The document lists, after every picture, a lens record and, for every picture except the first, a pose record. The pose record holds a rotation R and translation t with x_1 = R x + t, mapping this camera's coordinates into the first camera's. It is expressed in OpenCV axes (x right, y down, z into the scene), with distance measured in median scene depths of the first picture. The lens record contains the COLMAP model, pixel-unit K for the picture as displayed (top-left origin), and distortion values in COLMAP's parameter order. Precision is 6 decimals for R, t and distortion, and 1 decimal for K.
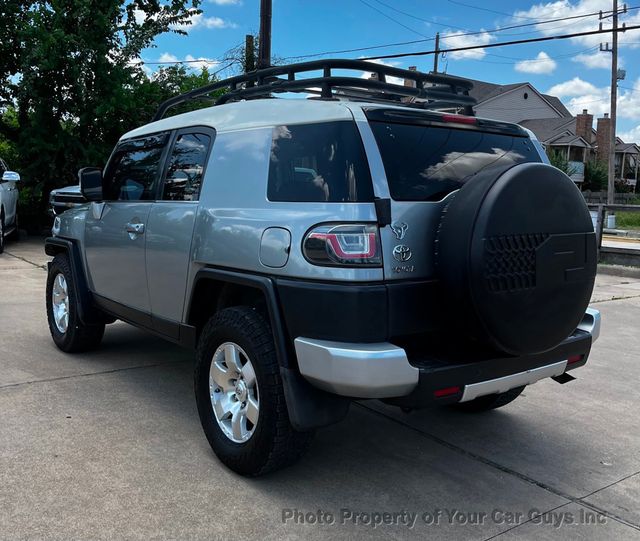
lens RADIAL K [[648.9, 0, 319.5], [0, 648.9, 296.4], [0, 0, 1]] dist [0.008287, 0.024455]
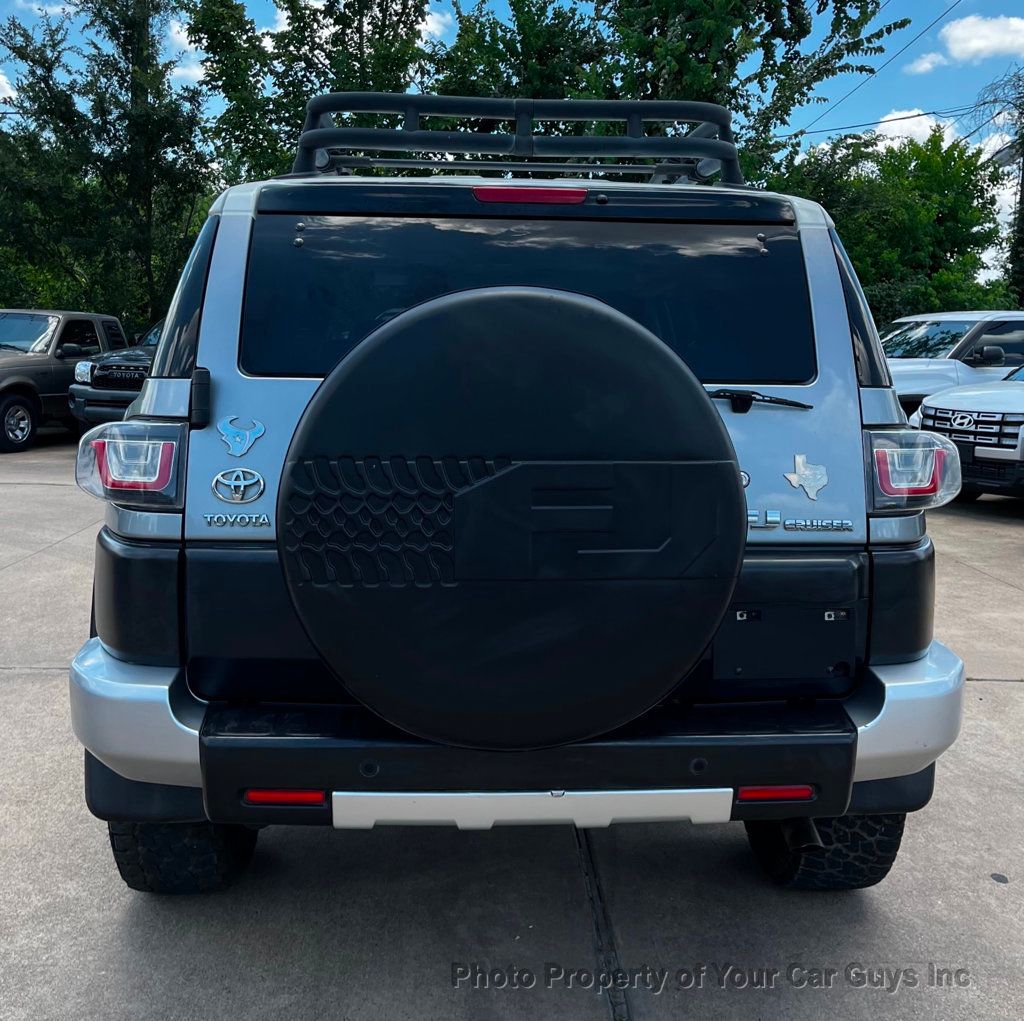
lens RADIAL K [[1192.4, 0, 512.0], [0, 1192.4, 510.5], [0, 0, 1]] dist [0.004878, 0.009027]
pose [[0.825513, 0.064012, -0.560742, 0.637559], [-0.087128, 0.996091, -0.014558, -0.043473], [0.557618, 0.060875, 0.827863, 0.319833]]
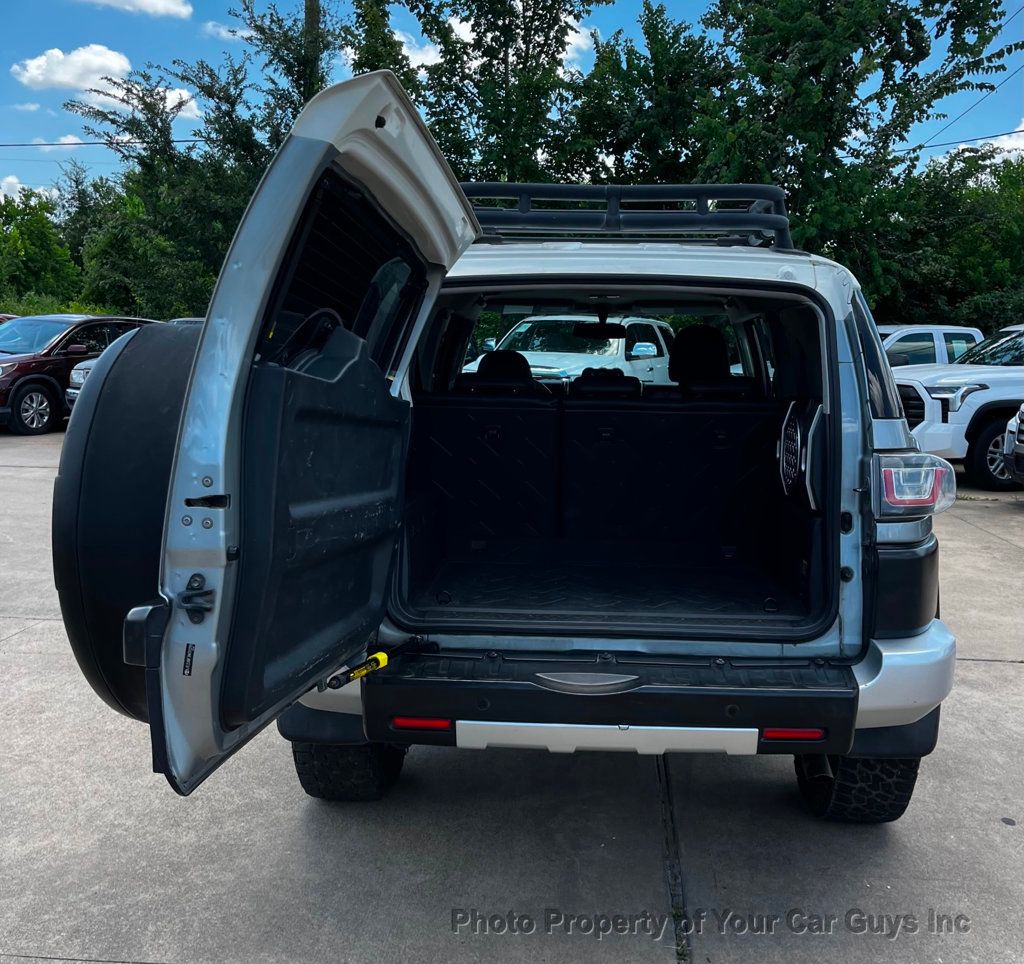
lens RADIAL K [[1097.6, 0, 519.0], [0, 1097.6, 564.4], [0, 0, 1]] dist [0.048741, -0.162425]
pose [[0.756566, 0.114023, -0.643899, 0.745873], [-0.103298, 0.993156, 0.054497, -0.053903], [0.645706, 0.025283, 0.763167, 0.221241]]
